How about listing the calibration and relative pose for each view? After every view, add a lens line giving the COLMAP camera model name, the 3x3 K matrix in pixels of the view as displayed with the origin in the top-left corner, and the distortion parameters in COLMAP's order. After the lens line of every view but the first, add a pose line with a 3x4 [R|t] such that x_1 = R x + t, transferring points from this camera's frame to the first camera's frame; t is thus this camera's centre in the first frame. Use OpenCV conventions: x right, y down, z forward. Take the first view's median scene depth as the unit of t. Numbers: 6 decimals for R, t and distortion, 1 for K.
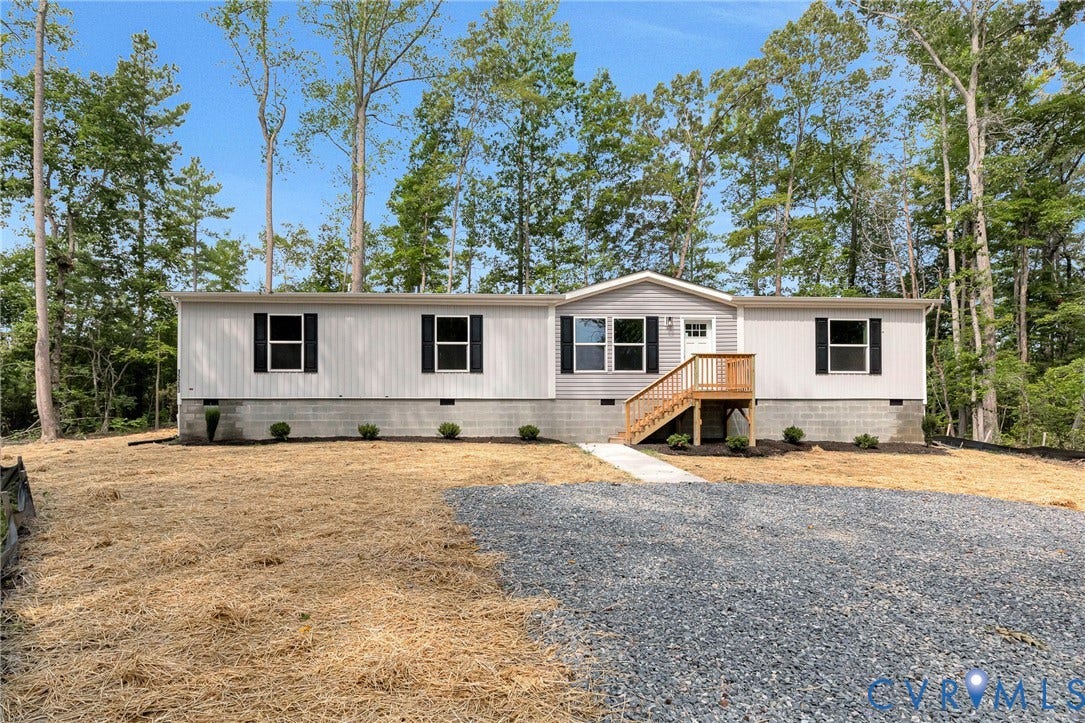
lens RADIAL K [[603.6, 0, 484.3], [0, 603.6, 414.9], [0, 0, 1]] dist [0.006565, 0.000270]
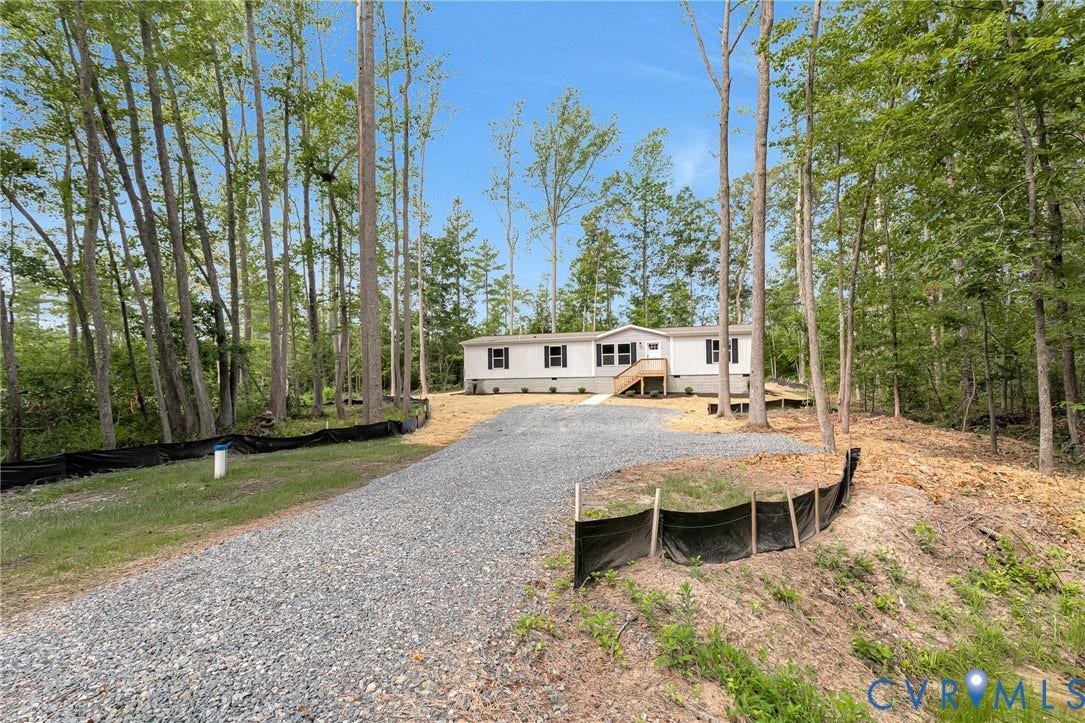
lens RADIAL K [[511.4, 0, 539.6], [0, 511.4, 372.8], [0, 0, 1]] dist [0.004576, -0.000256]
pose [[0.927359, -0.019657, -0.373656, 0.685939], [0.018448, 0.999807, -0.006811, -0.031980], [0.373718, -0.000577, 0.927542, -1.049908]]
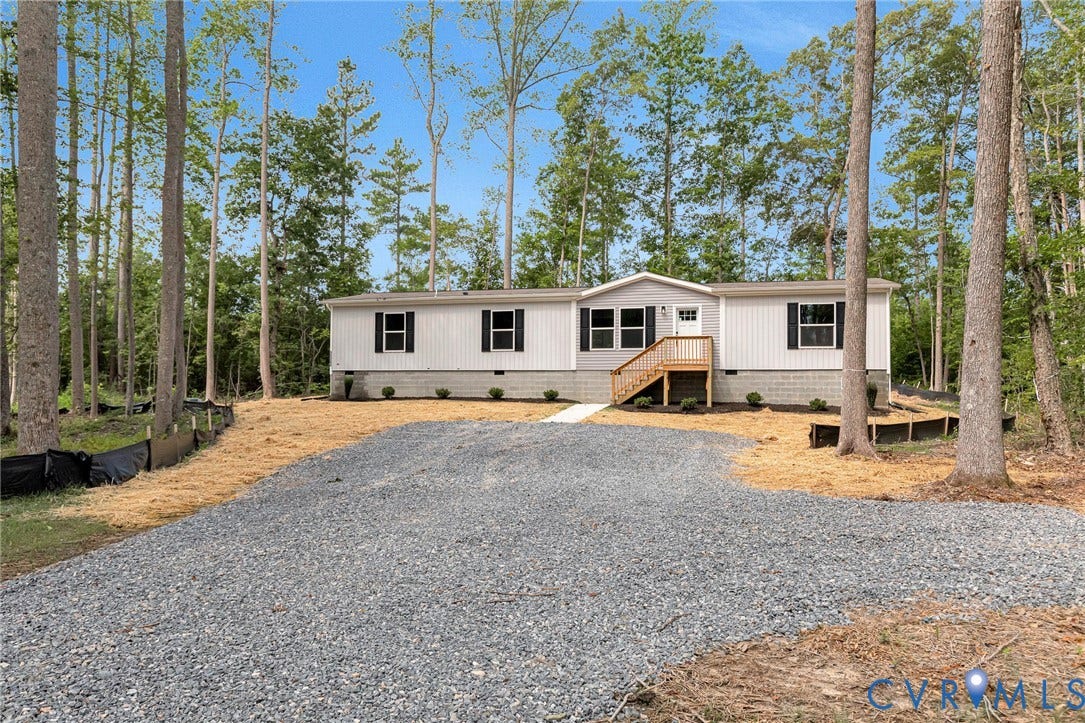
lens RADIAL K [[784.6, 0, 542.5], [0, 784.6, 361.5], [0, 0, 1]] dist [-0.001540, -0.000258]
pose [[0.948388, -0.004902, -0.317074, 0.580481], [-0.002570, 0.999729, -0.023142, -0.005149], [0.317101, 0.022762, 0.948119, -0.649080]]
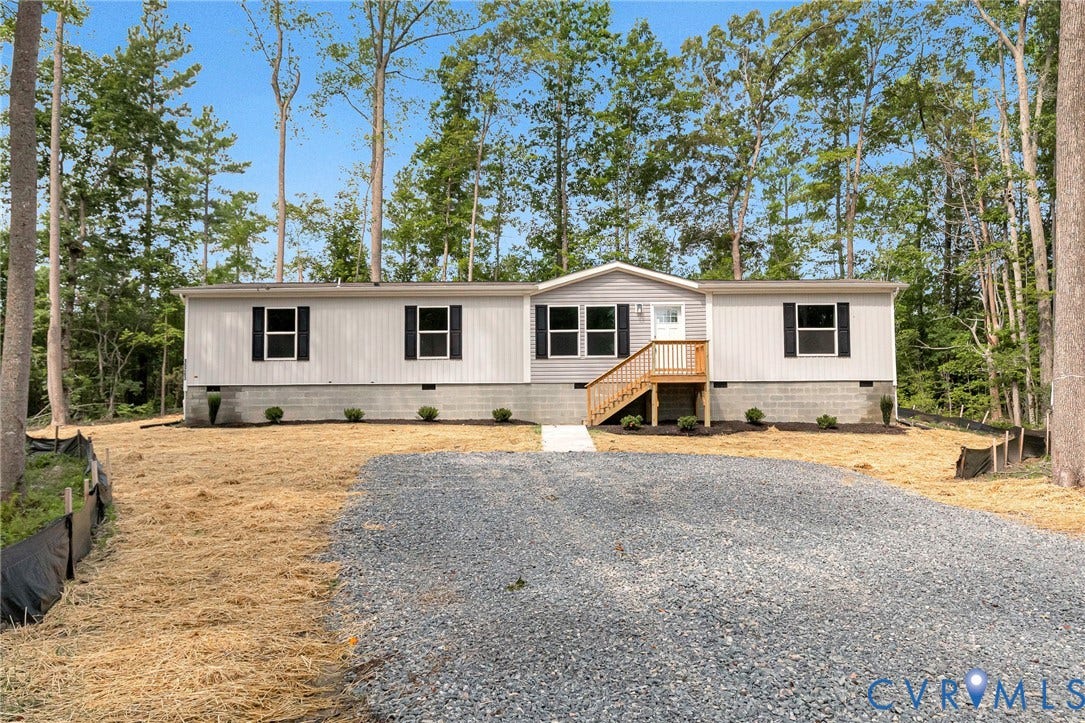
lens RADIAL K [[822.5, 0, 542.5], [0, 822.5, 361.5], [0, 0, 1]] dist [-0.000634, 0.000153]
pose [[0.998233, -0.008997, -0.058741, 0.217341], [0.006437, 0.999027, -0.043621, -0.001393], [0.059076, 0.043166, 0.997320, -0.426067]]
